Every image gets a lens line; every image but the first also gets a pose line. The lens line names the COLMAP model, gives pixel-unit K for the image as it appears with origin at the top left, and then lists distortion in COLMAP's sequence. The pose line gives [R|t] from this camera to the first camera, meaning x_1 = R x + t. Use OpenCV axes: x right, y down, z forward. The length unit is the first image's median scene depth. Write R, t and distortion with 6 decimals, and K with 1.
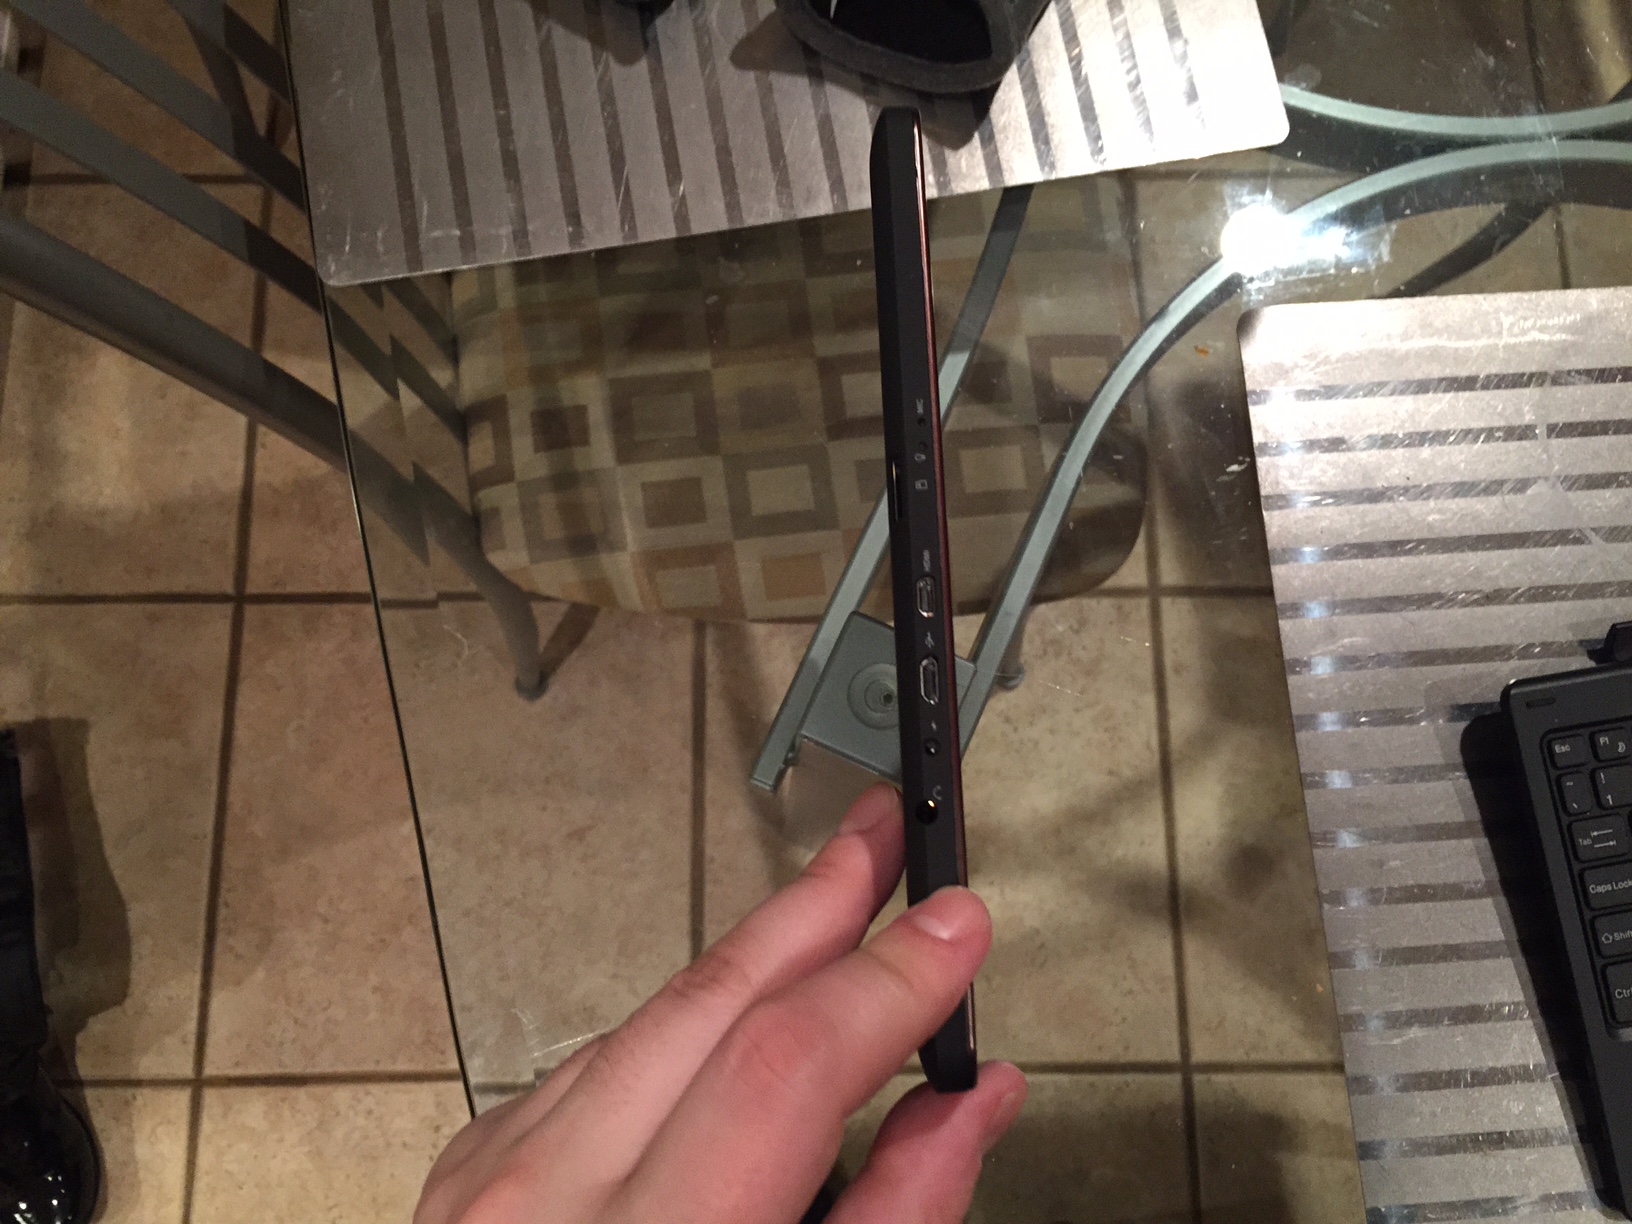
lens RADIAL K [[1374.6, 0, 816.0], [0, 1374.6, 612.0], [0, 0, 1]] dist [0.076953, -0.103541]
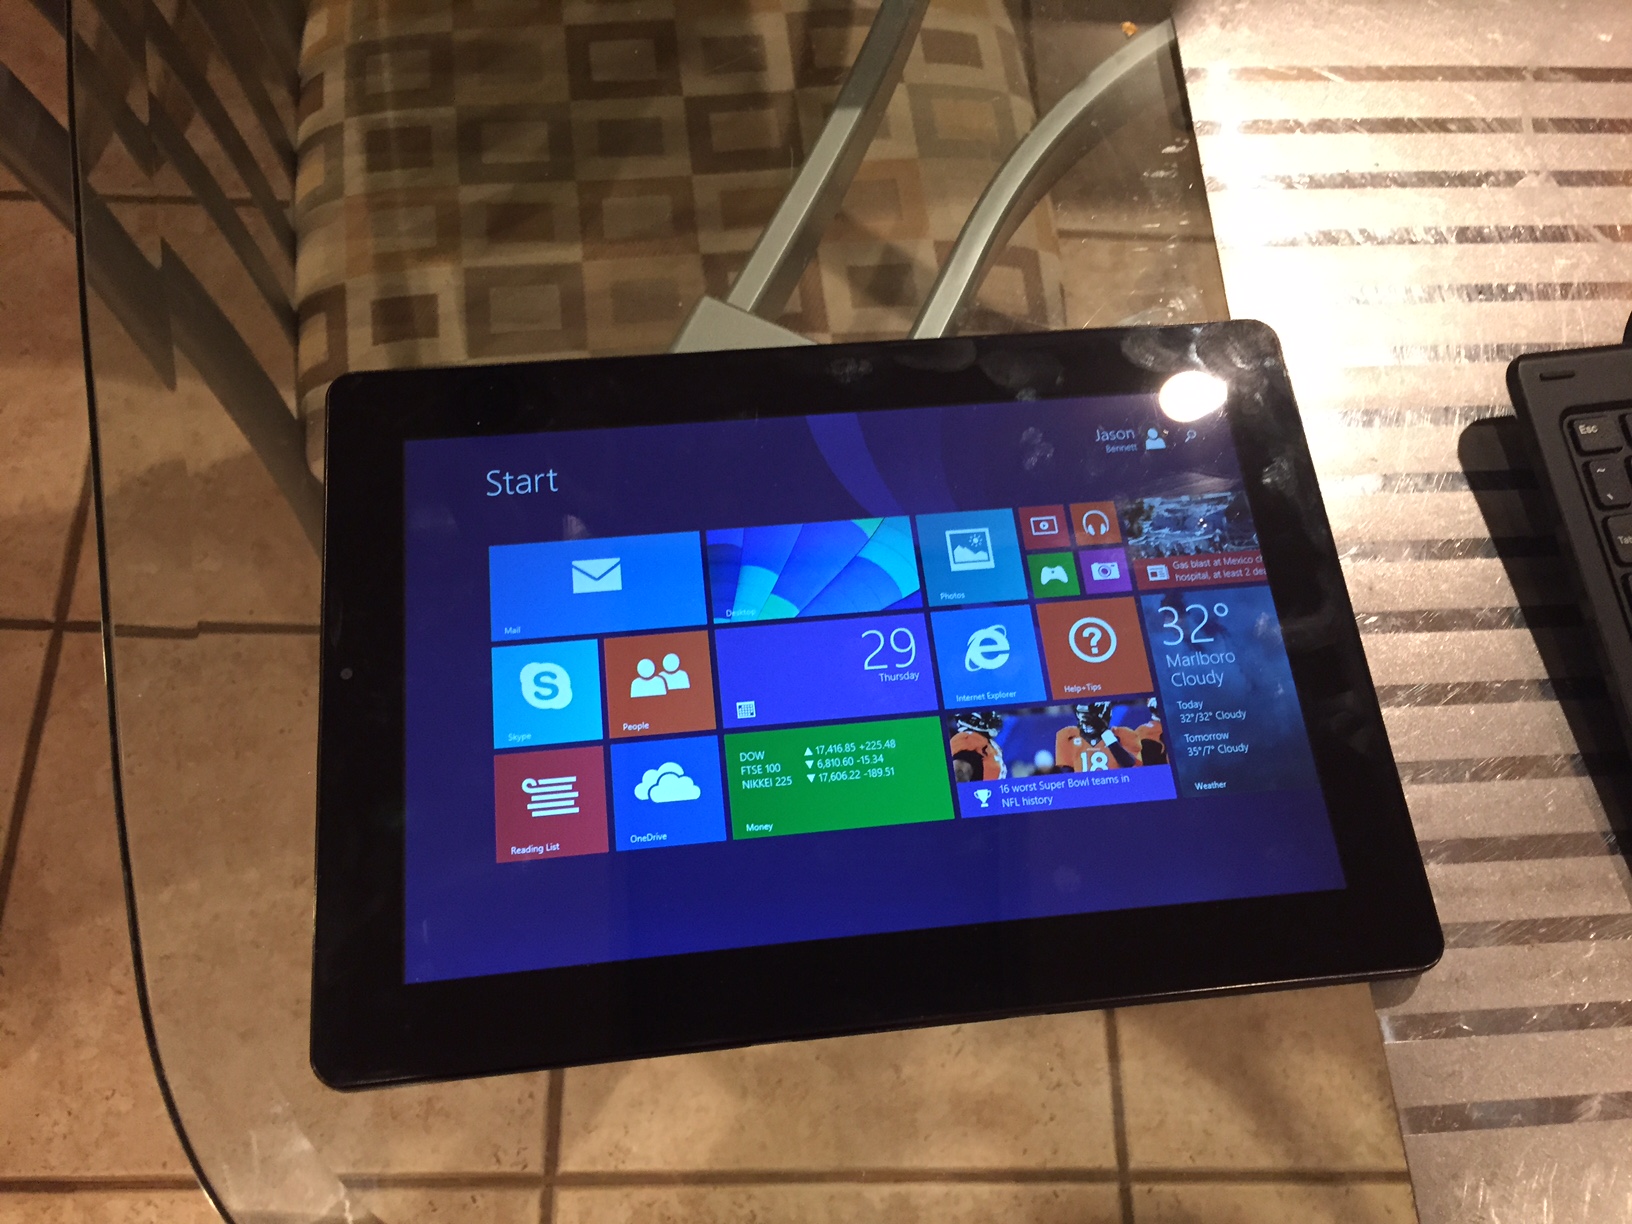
lens RADIAL K [[1387.8, 0, 816.0], [0, 1387.8, 612.0], [0, 0, 1]] dist [0.049625, -0.063887]
pose [[0.998413, 0.025486, 0.050213, 0.023639], [-0.016900, 0.986228, -0.164527, 0.129774], [-0.053715, 0.163417, 0.985094, 0.099178]]
